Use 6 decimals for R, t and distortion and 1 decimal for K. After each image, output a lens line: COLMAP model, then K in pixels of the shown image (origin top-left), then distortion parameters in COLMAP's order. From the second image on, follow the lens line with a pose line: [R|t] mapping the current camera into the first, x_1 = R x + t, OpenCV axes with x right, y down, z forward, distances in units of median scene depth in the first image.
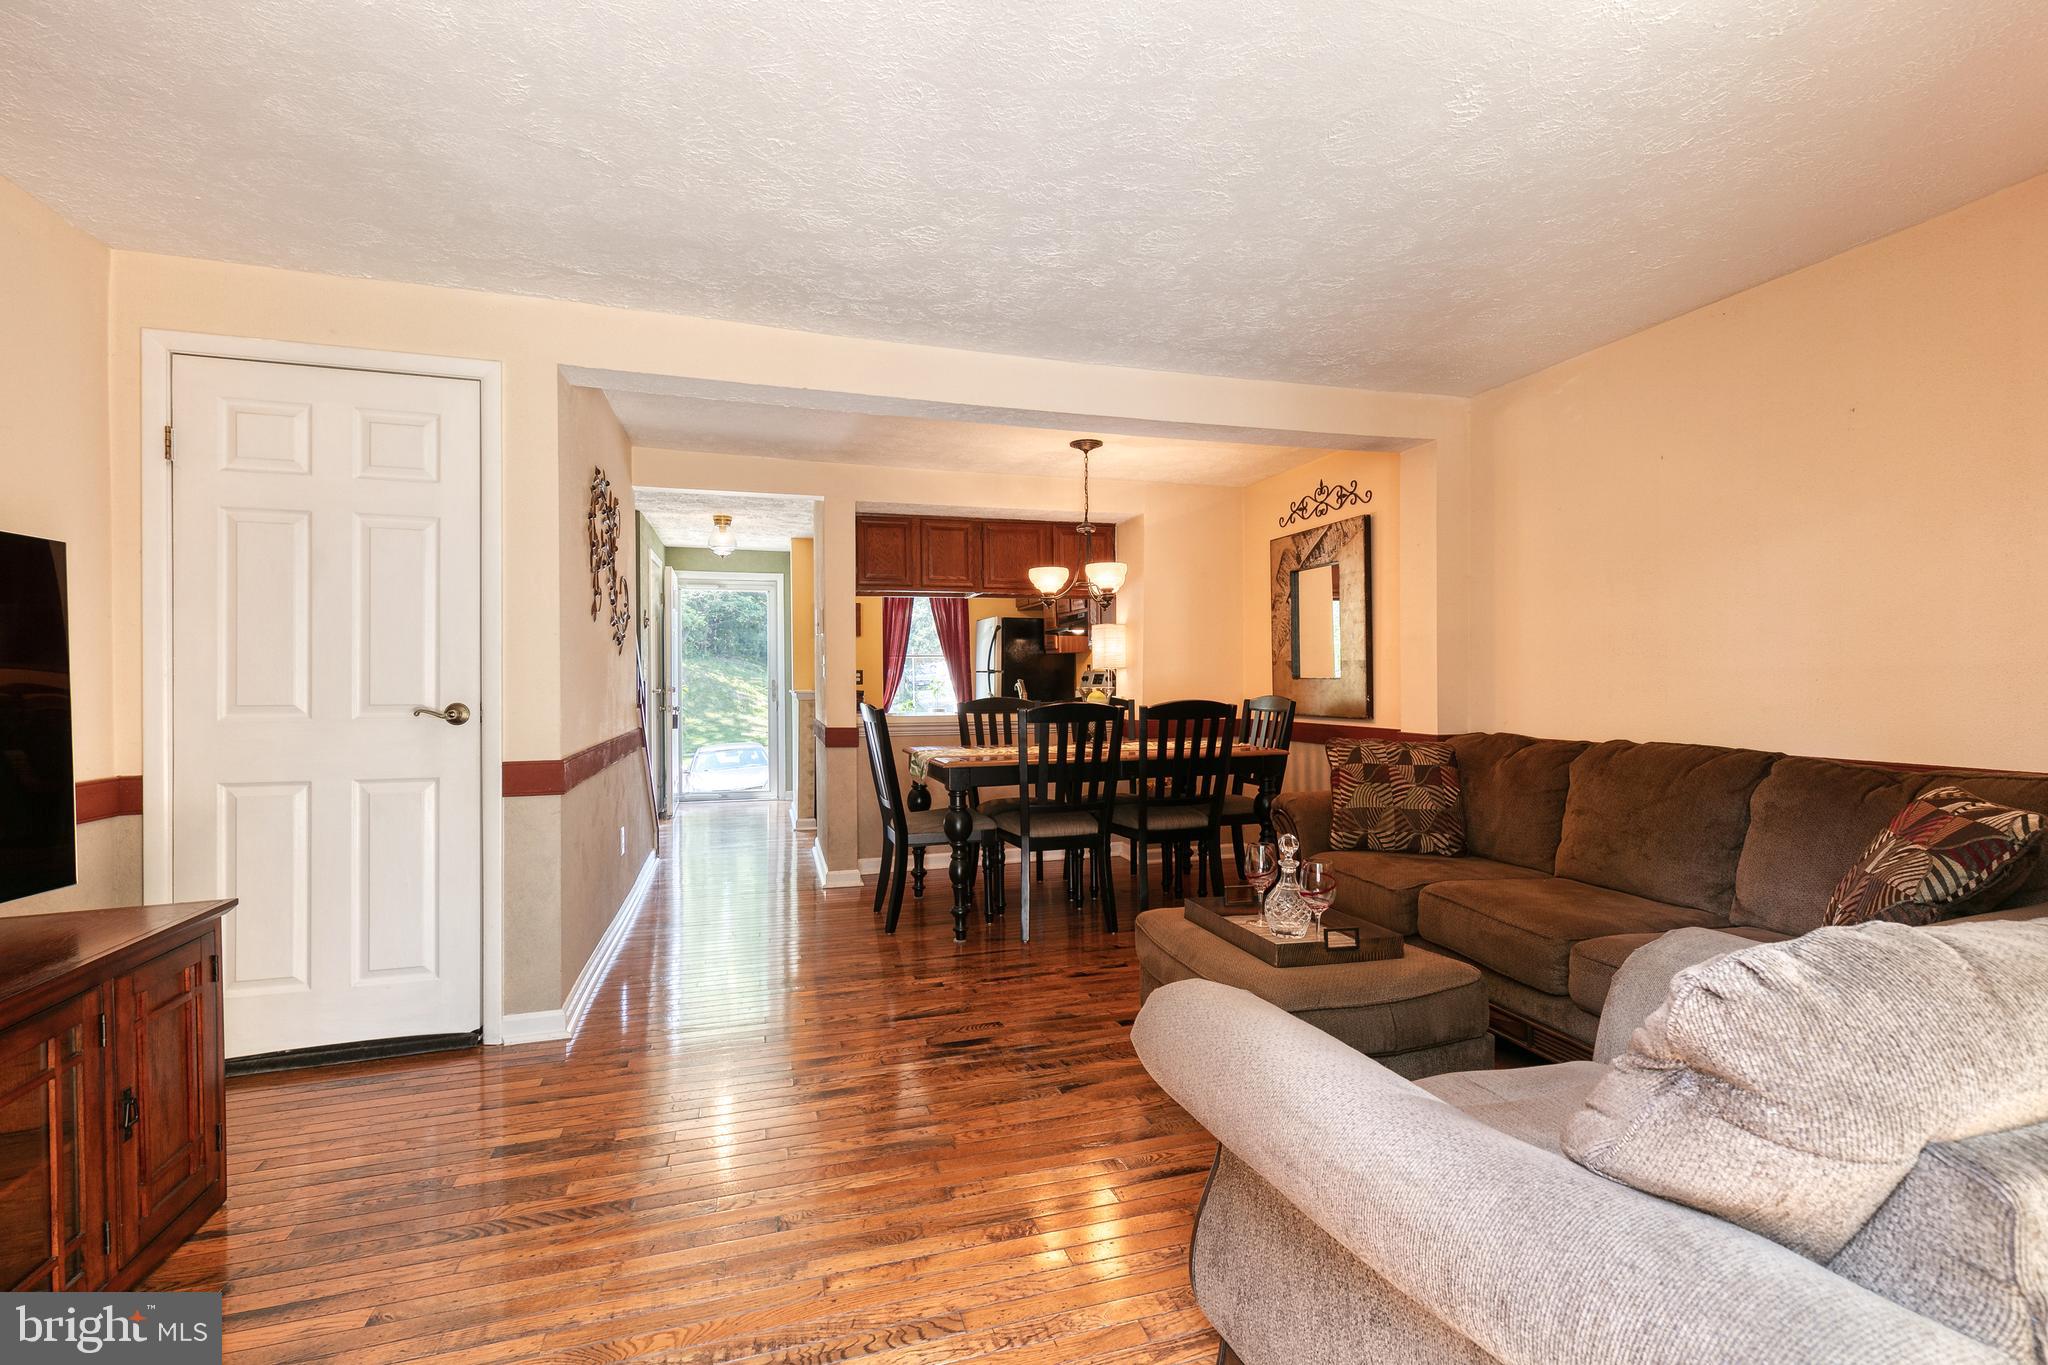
lens RADIAL K [[945.3, 0, 1021.0], [0, 945.3, 682.2], [0, 0, 1]] dist [0.004849, -0.002289]
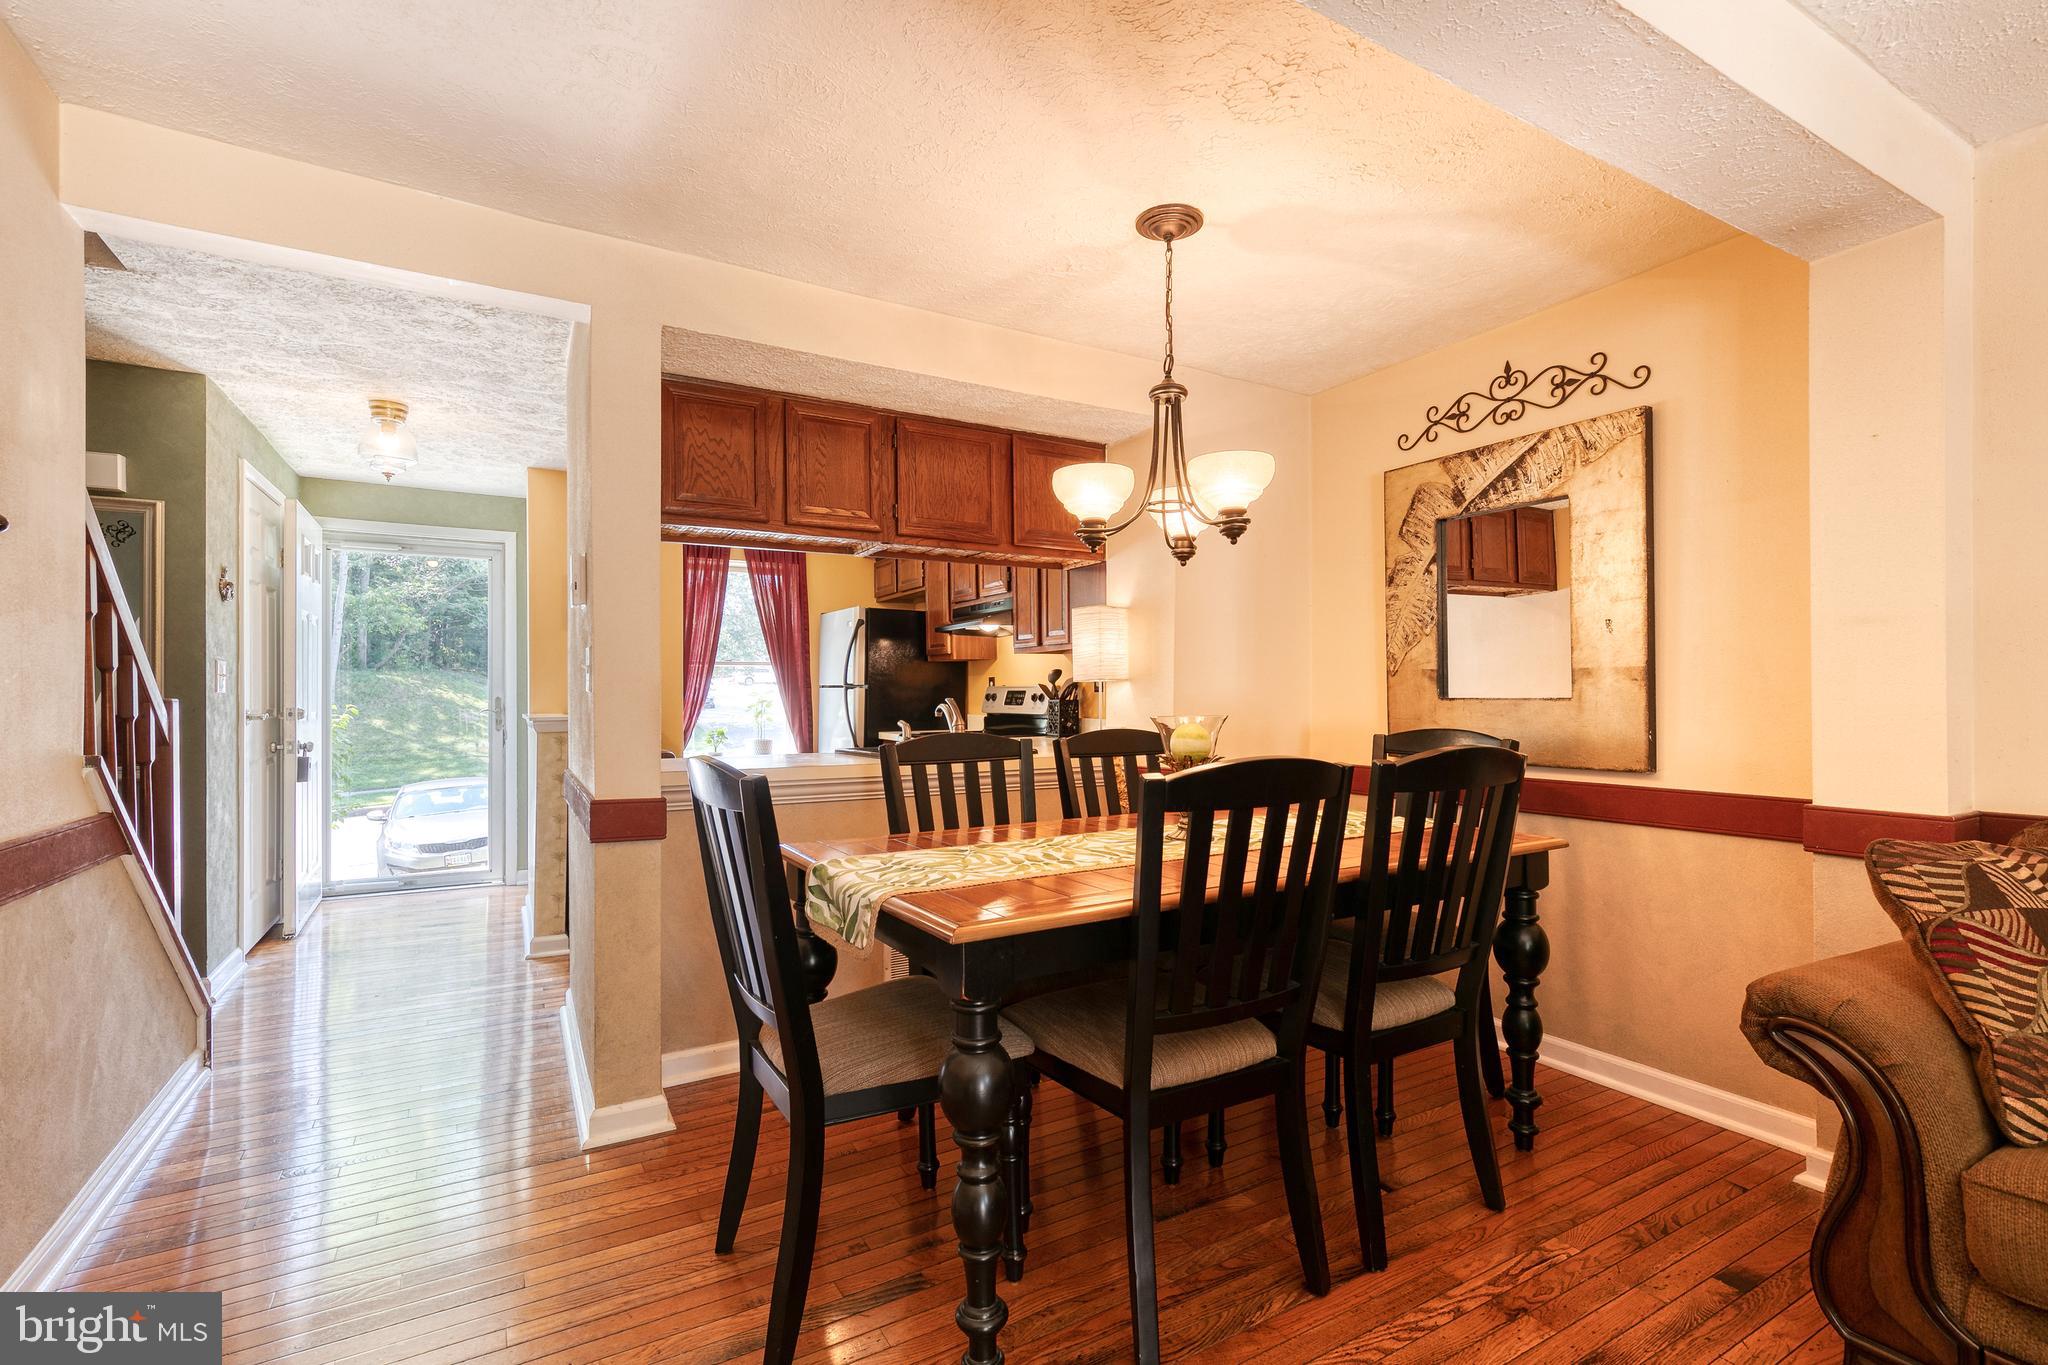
lens RADIAL K [[945.3, 0, 1034.6], [0, 945.3, 687.7], [0, 0, 1]] dist [0.004849, -0.002289]
pose [[0.970503, 0.005264, 0.241031, -0.102098], [-0.002151, 0.999911, -0.013175, -0.002413], [-0.241079, 0.012267, 0.970428, 0.469212]]
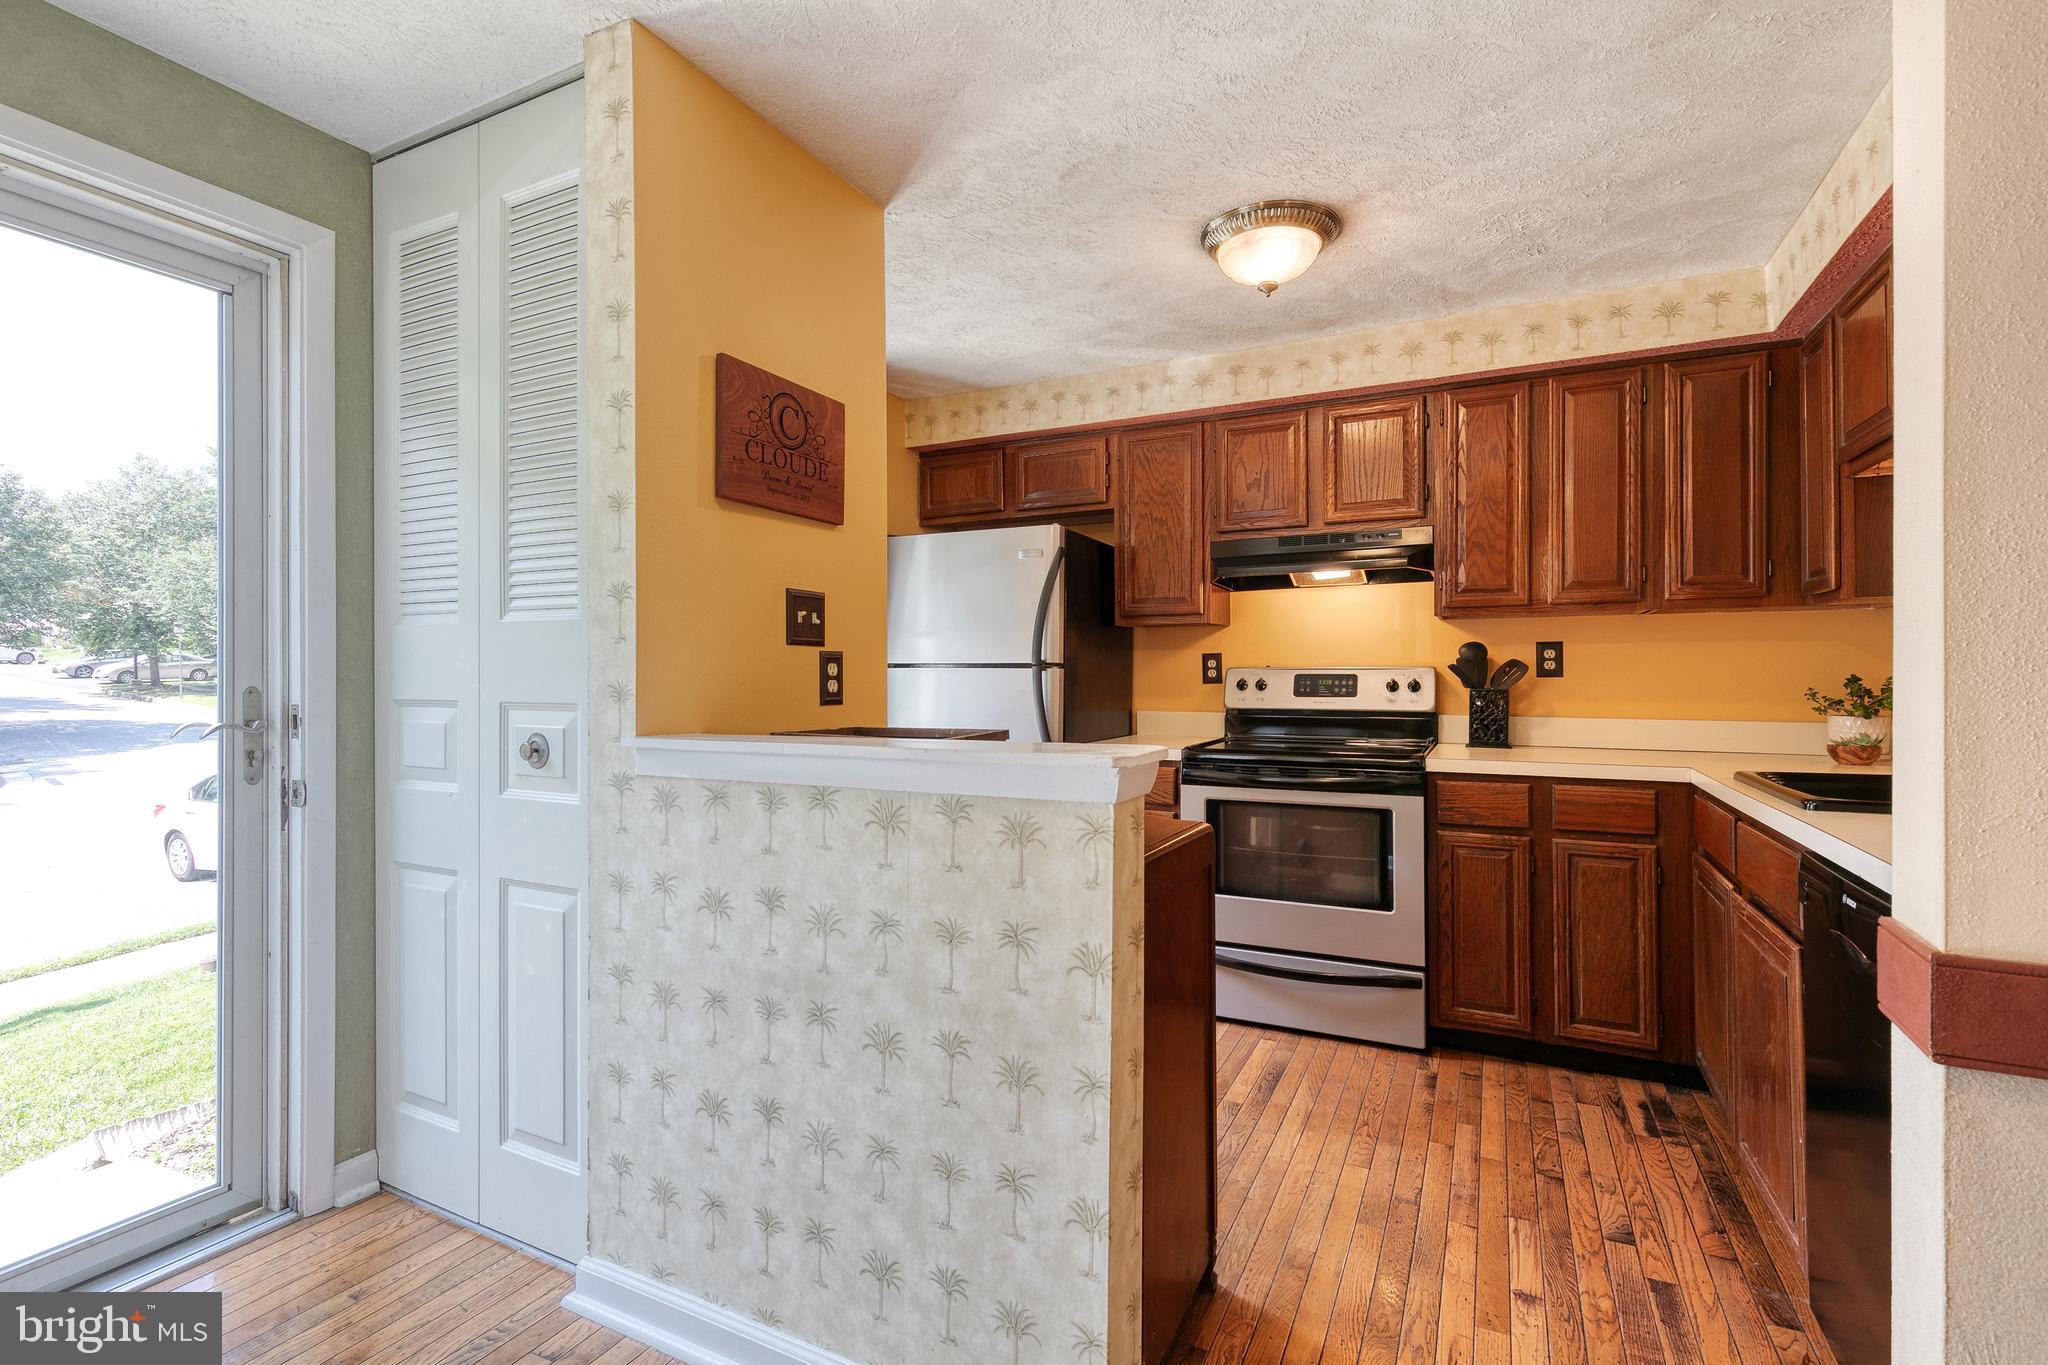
lens RADIAL K [[945.3, 0, 1021.0], [0, 945.3, 669.2], [0, 0, 1]] dist [0.004849, -0.002289]
pose [[0.677414, 0.008115, 0.735557, -0.492566], [-0.000372, 0.999943, -0.010689, -0.008834], [-0.735602, 0.006967, 0.677379, 1.156676]]
